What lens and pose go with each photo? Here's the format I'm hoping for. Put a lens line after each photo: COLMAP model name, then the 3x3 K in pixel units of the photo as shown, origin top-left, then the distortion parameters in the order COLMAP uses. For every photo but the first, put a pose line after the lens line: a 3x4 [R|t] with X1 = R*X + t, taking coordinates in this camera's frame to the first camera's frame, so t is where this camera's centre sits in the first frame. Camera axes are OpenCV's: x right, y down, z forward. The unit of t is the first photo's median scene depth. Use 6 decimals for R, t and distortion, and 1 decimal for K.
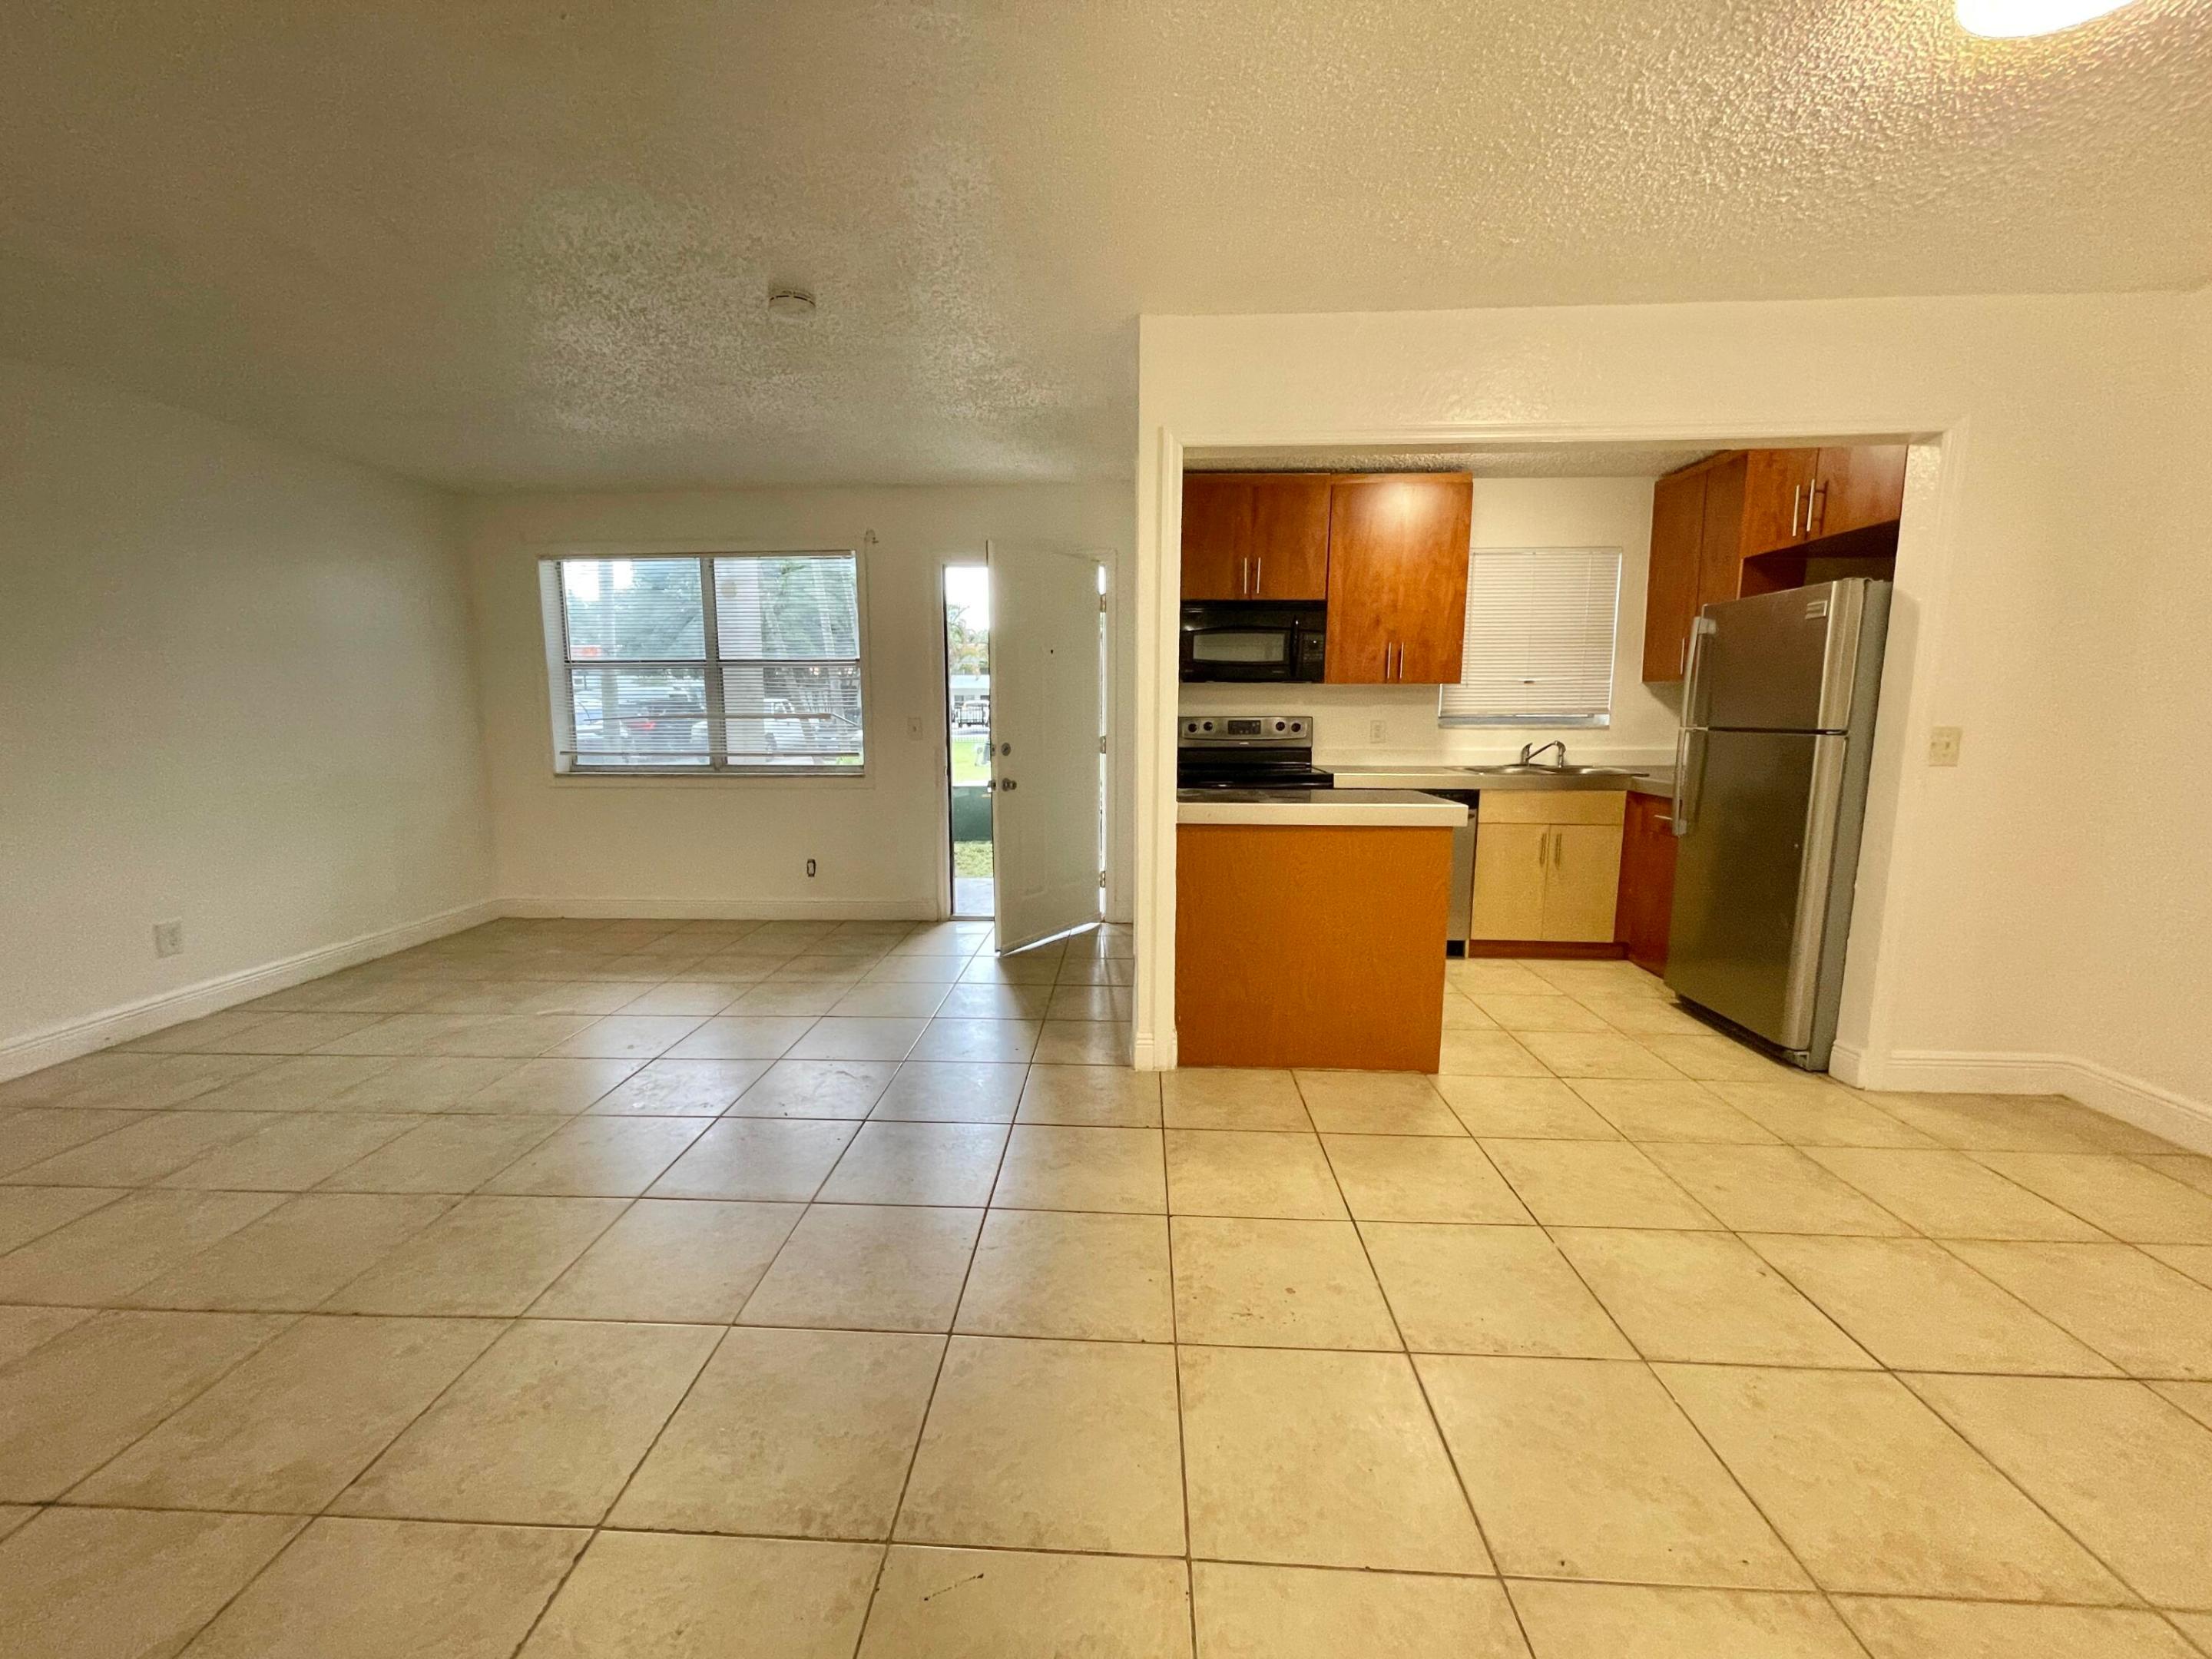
lens RADIAL K [[890.3, 0, 1094.1], [0, 890.3, 831.7], [0, 0, 1]] dist [-0.000692, 0.000258]
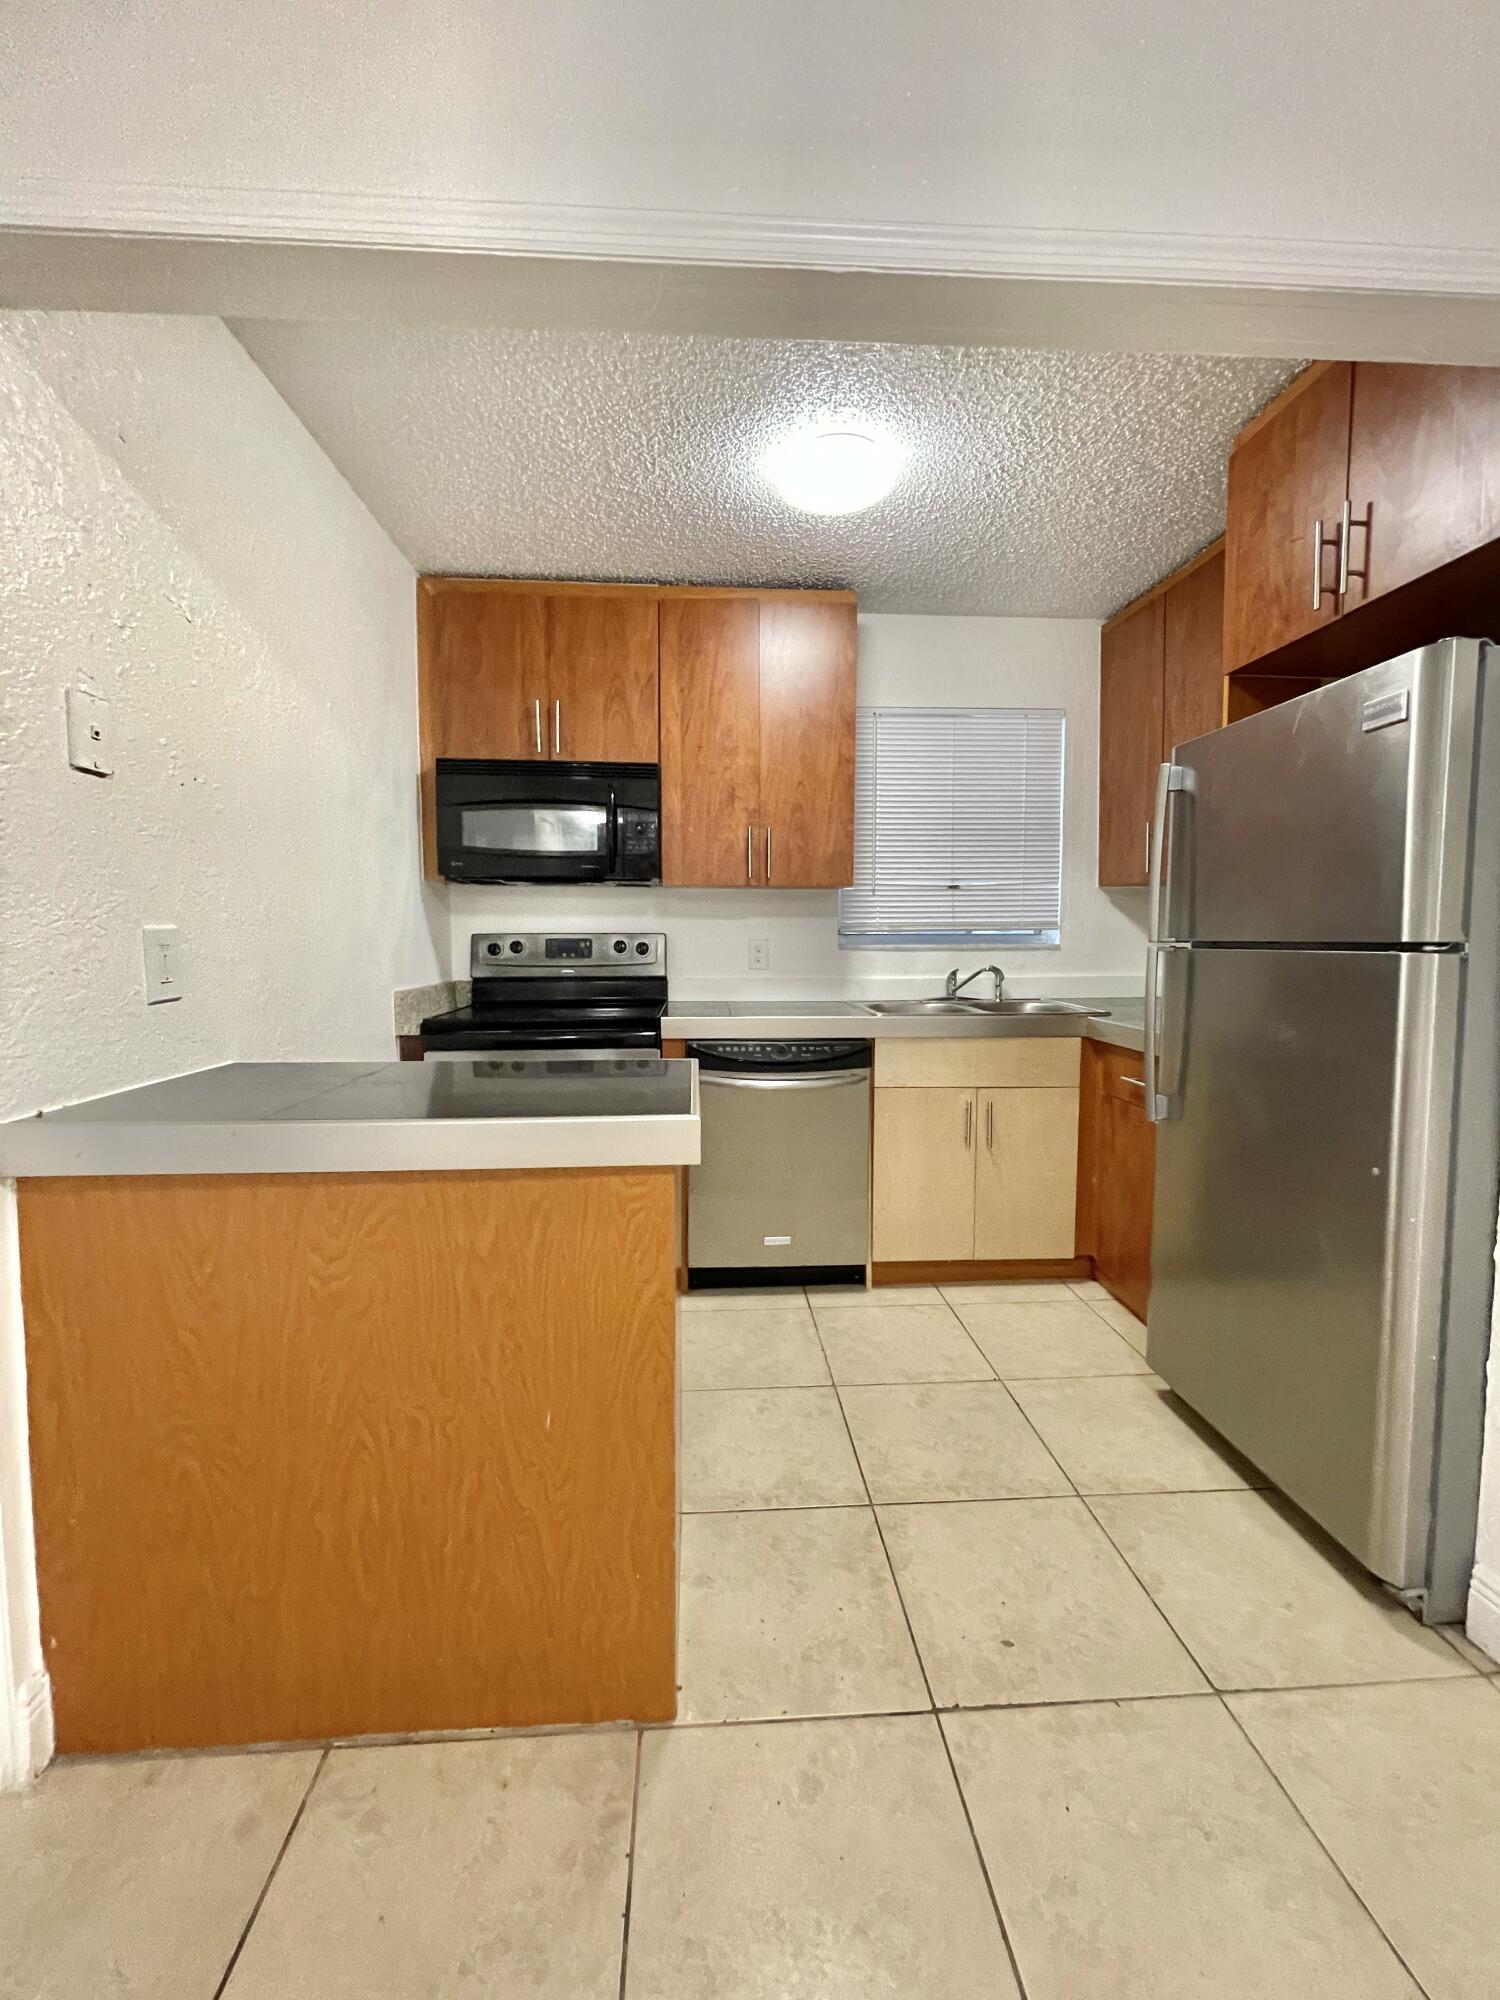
lens RADIAL K [[805.0, 0, 746.9], [0, 805.0, 988.2], [0, 0, 1]] dist [-0.000692, 0.000258]
pose [[0.993282, -0.008764, 0.115385, 0.255316], [0.017307, 0.997164, -0.073245, -0.040360], [-0.114416, 0.074750, 0.990617, 0.387831]]
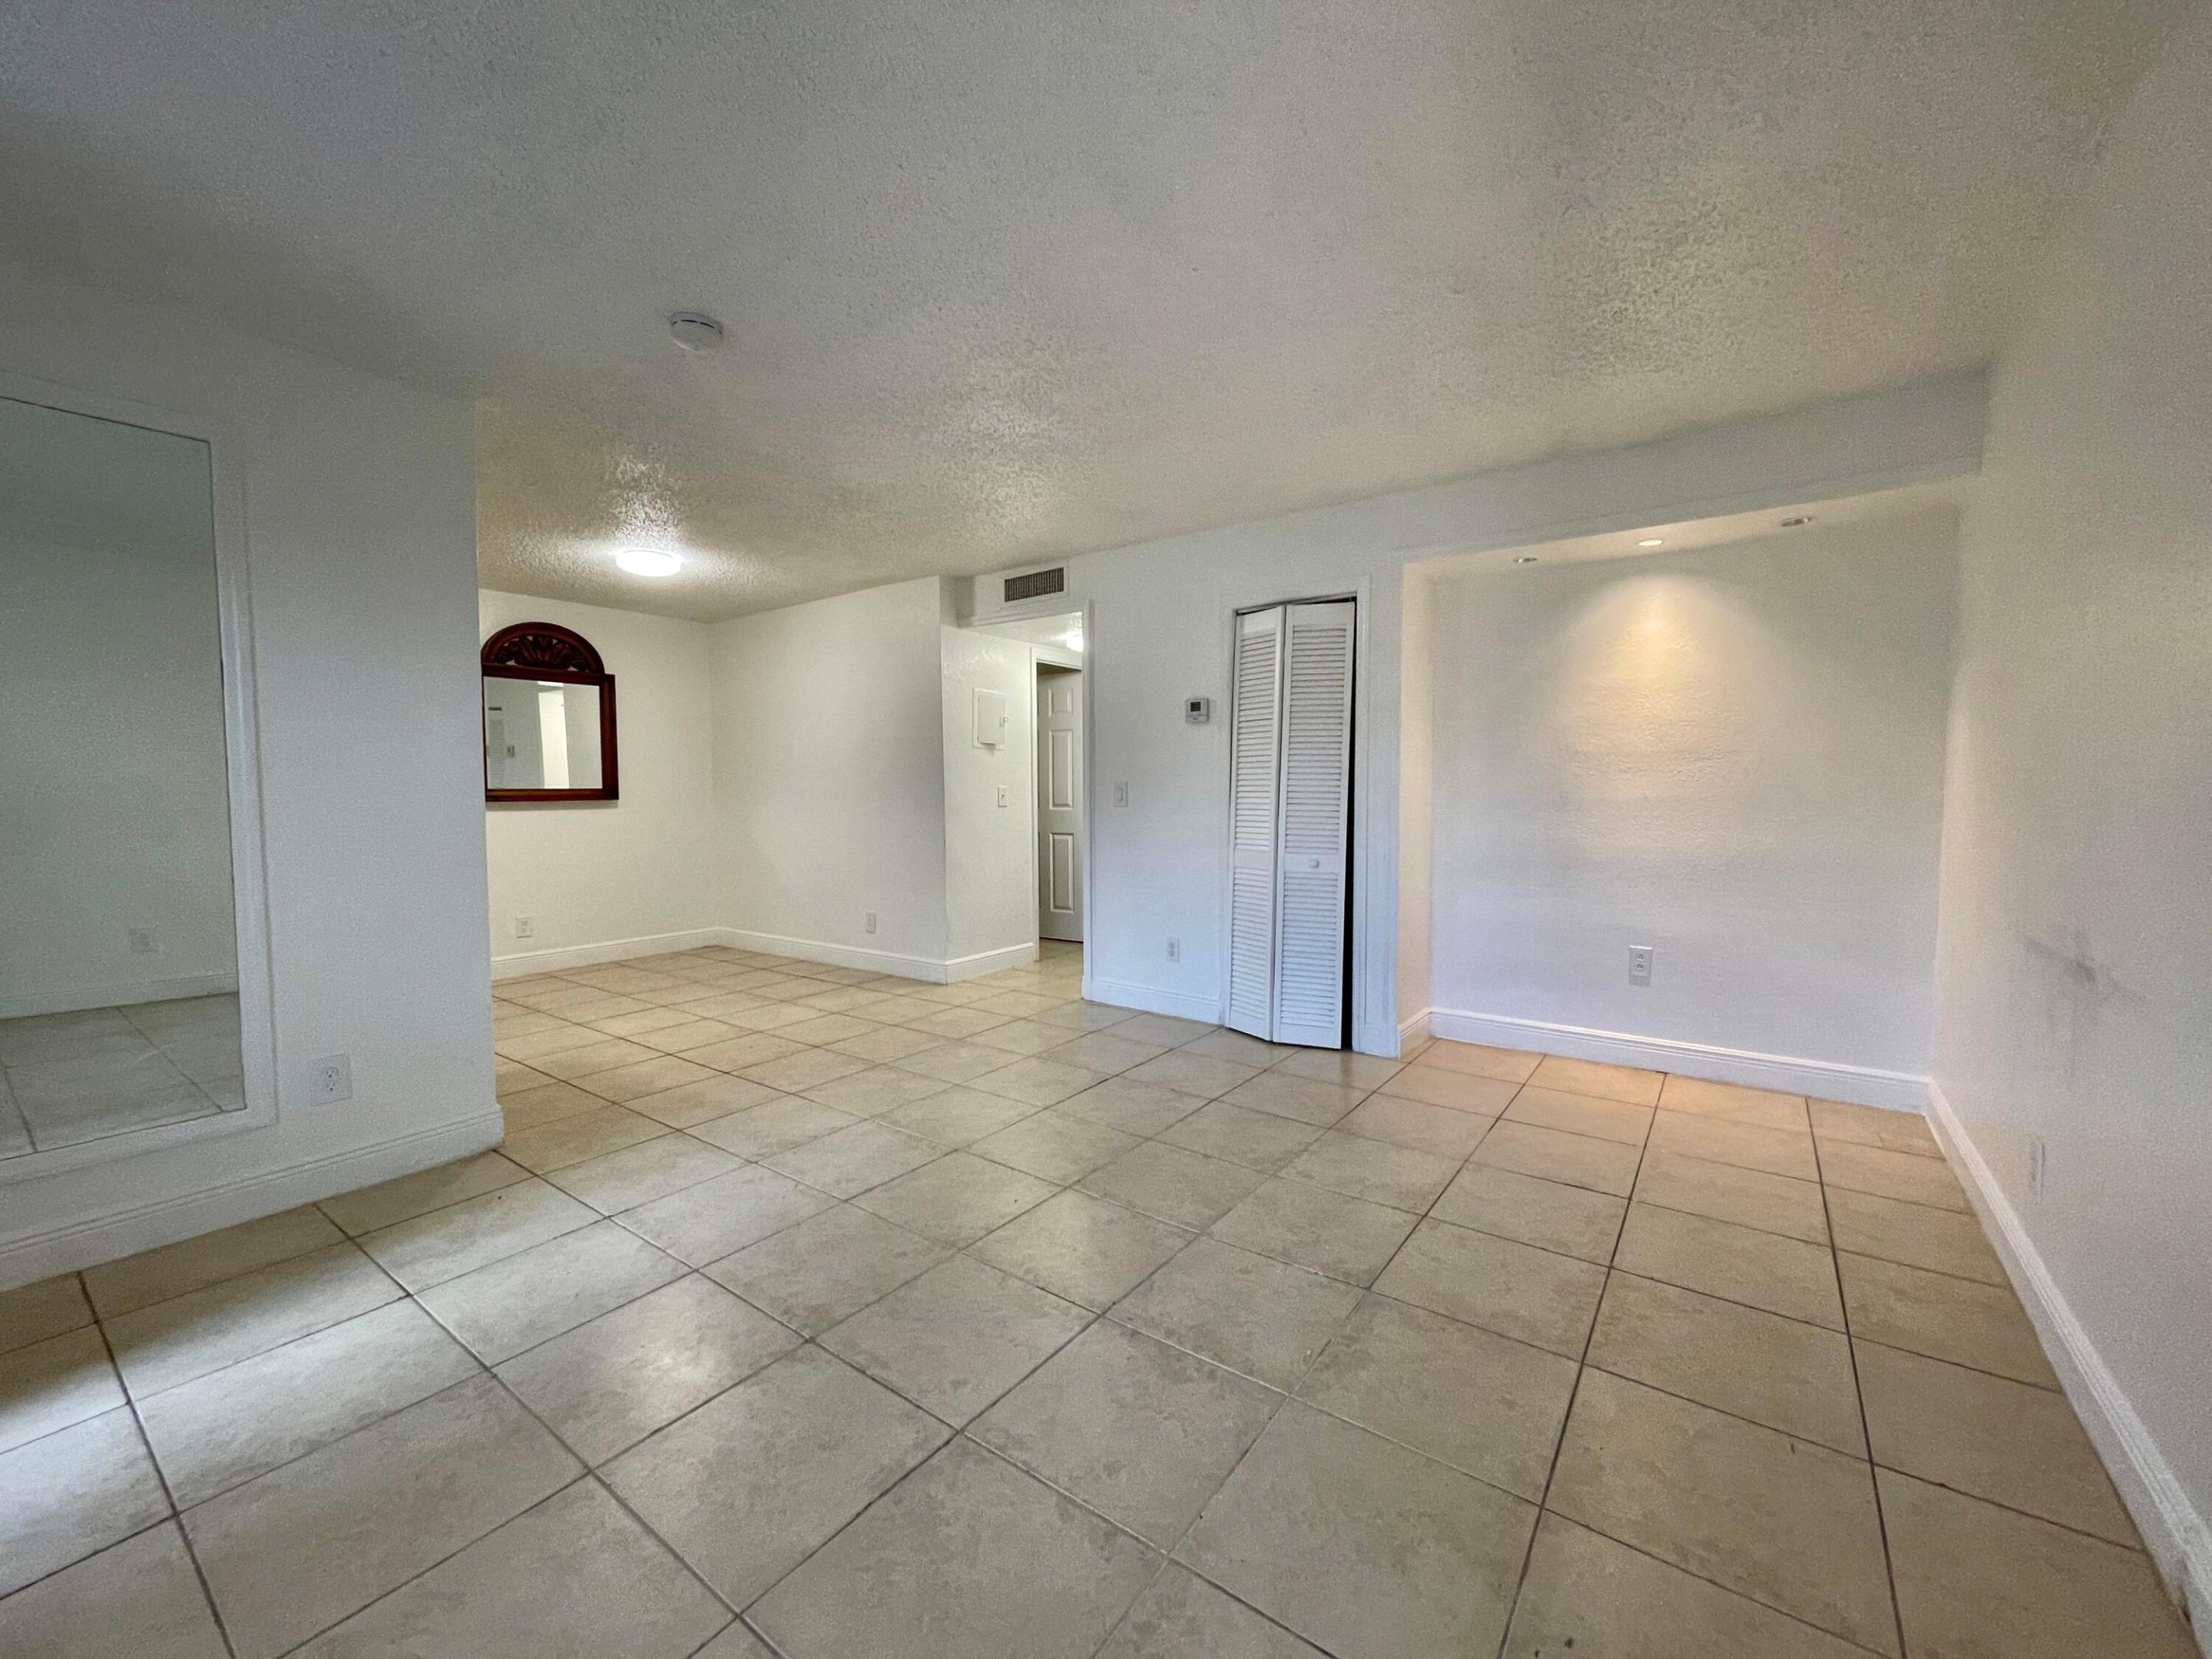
lens RADIAL K [[890.3, 0, 1094.1], [0, 890.3, 831.7], [0, 0, 1]] dist [-0.000692, 0.000258]
pose [[-0.831169, -0.023327, 0.555531, -0.682932], [0.085182, 0.981983, 0.168681, -0.114852], [-0.549457, 0.187524, -0.814207, 0.921728]]
